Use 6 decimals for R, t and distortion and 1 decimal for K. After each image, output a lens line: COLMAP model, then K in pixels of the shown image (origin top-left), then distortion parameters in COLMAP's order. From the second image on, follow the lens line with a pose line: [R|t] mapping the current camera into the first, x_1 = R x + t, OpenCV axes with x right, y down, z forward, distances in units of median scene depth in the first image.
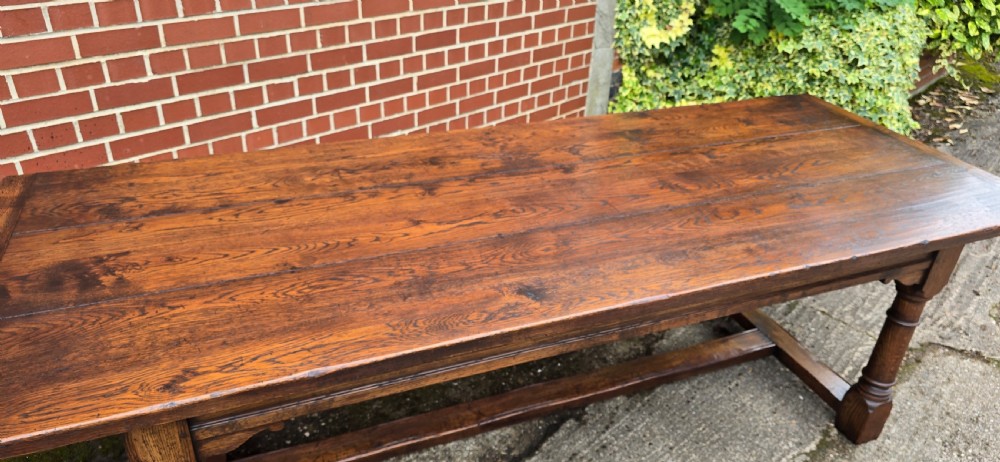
lens RADIAL K [[672.9, 0, 501.9], [0, 672.9, 224.1], [0, 0, 1]] dist [0.057373, -0.054800]
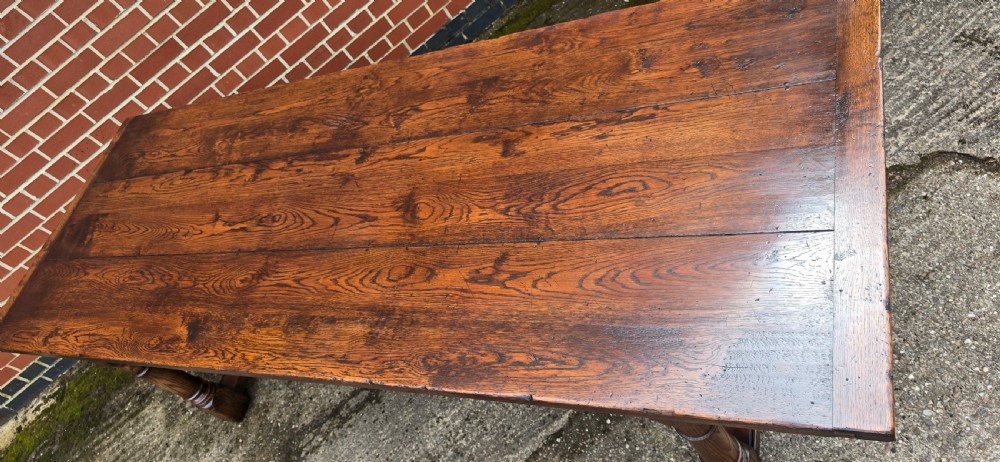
lens RADIAL K [[672.9, 0, 495.5], [0, 672.9, 227.8], [0, 0, 1]] dist [0.057373, -0.054800]
pose [[0.838538, -0.079665, -0.538987, 0.456071], [0.318873, 0.873891, 0.366926, -0.134125], [0.441785, -0.479550, 0.758194, 0.135827]]
